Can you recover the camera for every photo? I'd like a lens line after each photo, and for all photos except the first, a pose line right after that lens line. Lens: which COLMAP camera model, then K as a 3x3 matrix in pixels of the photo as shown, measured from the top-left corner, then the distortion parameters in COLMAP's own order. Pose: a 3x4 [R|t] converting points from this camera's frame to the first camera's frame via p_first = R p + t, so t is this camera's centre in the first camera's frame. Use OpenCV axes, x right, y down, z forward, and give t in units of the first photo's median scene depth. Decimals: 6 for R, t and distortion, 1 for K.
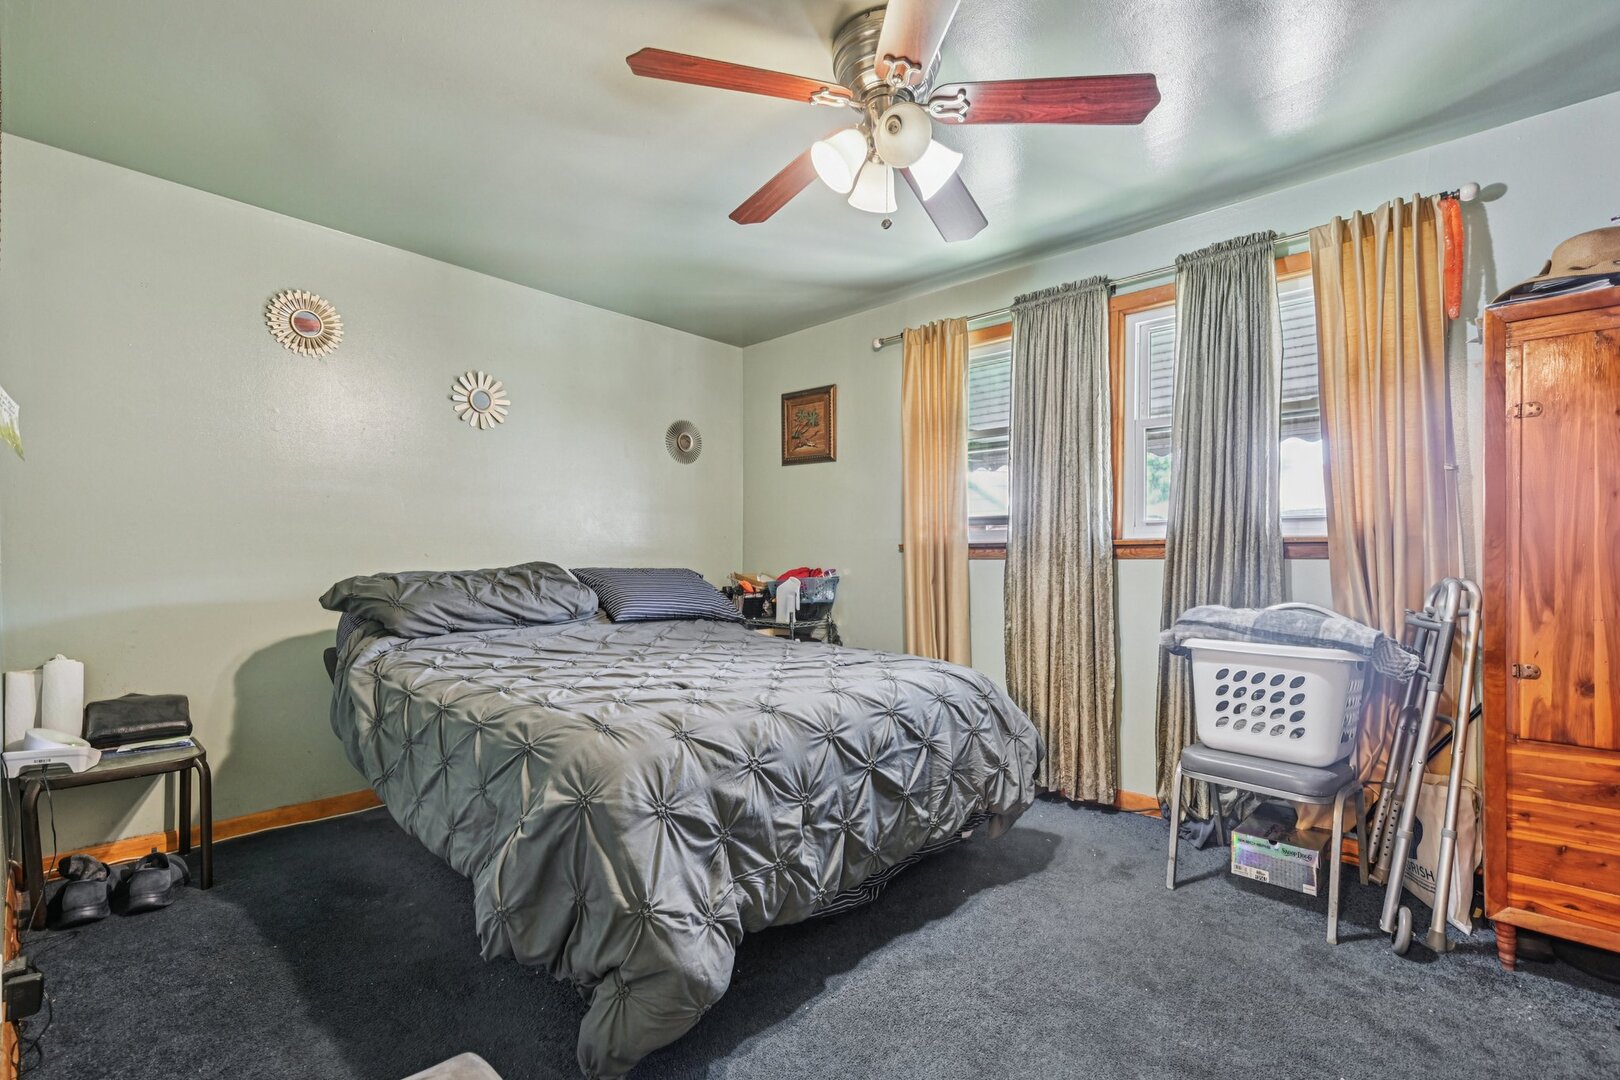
lens RADIAL K [[709.6, 0, 810.0], [0, 709.6, 540.0], [0, 0, 1]] dist [0.000181, -0.000002]
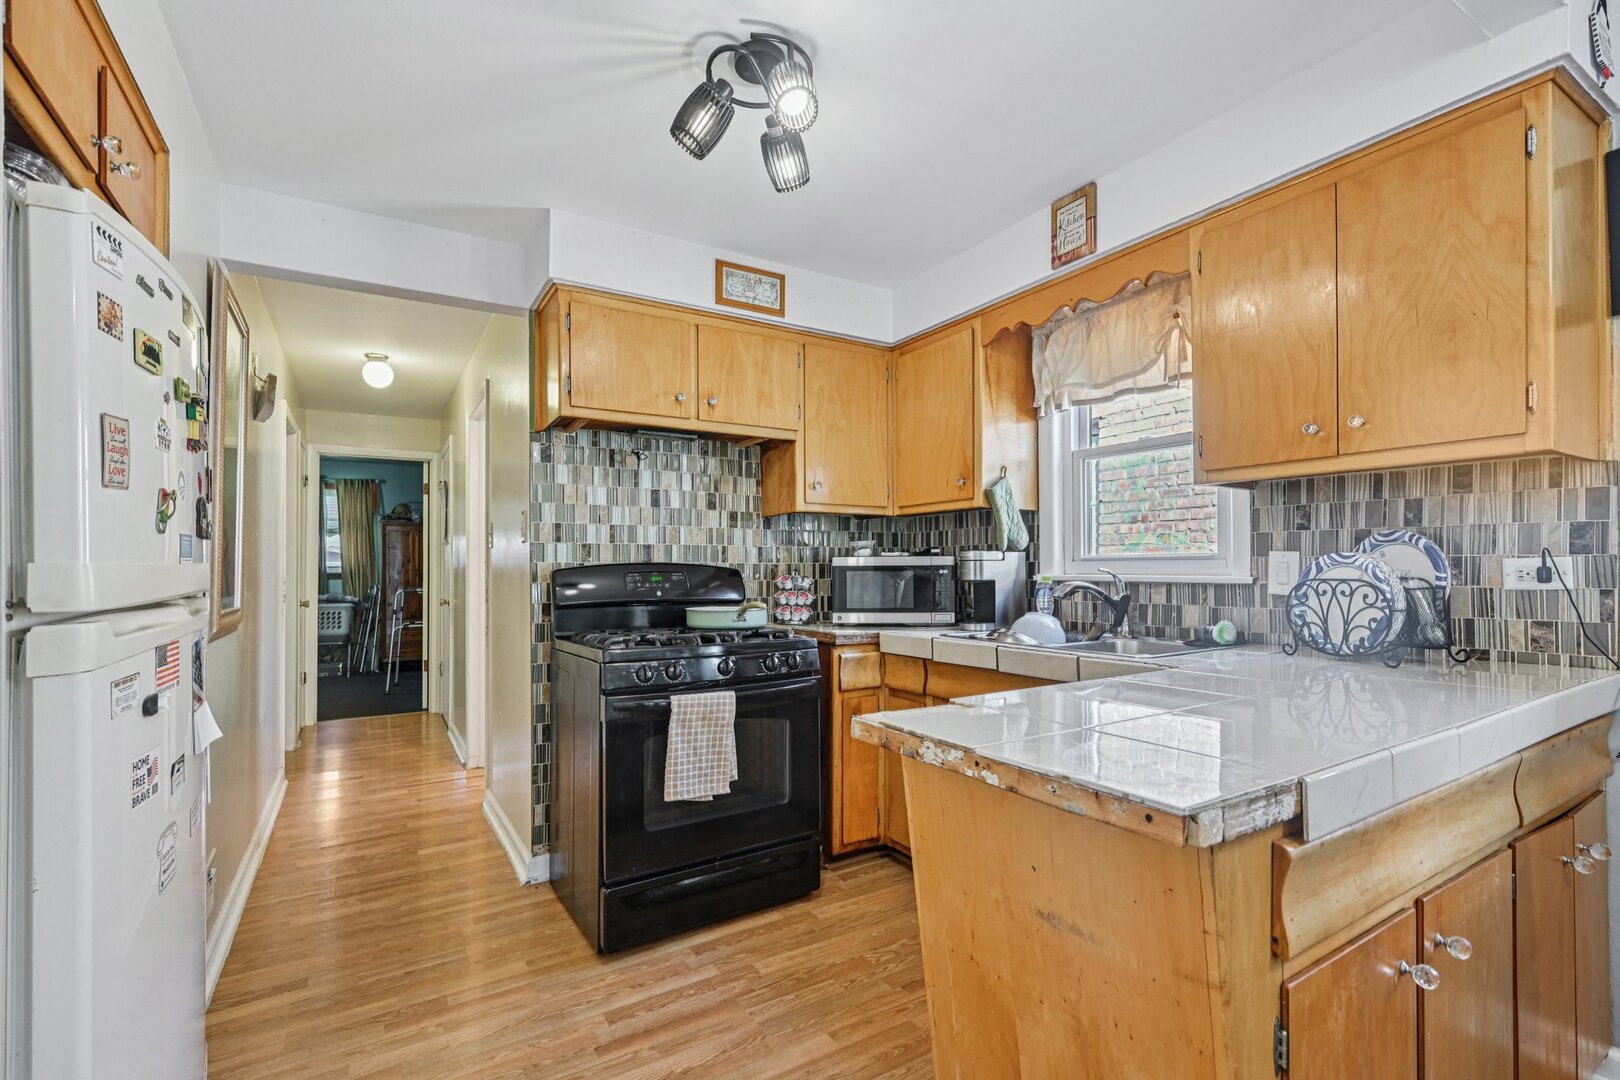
lens RADIAL K [[731.0, 0, 810.0], [0, 731.0, 540.0], [0, 0, 1]] dist [-0.000277, -0.000031]
pose [[0.285461, -0.001544, 0.958389, -2.149291], [0.002749, 0.999996, 0.000792, -0.173328], [-0.958386, 0.002408, 0.285464, -2.321676]]
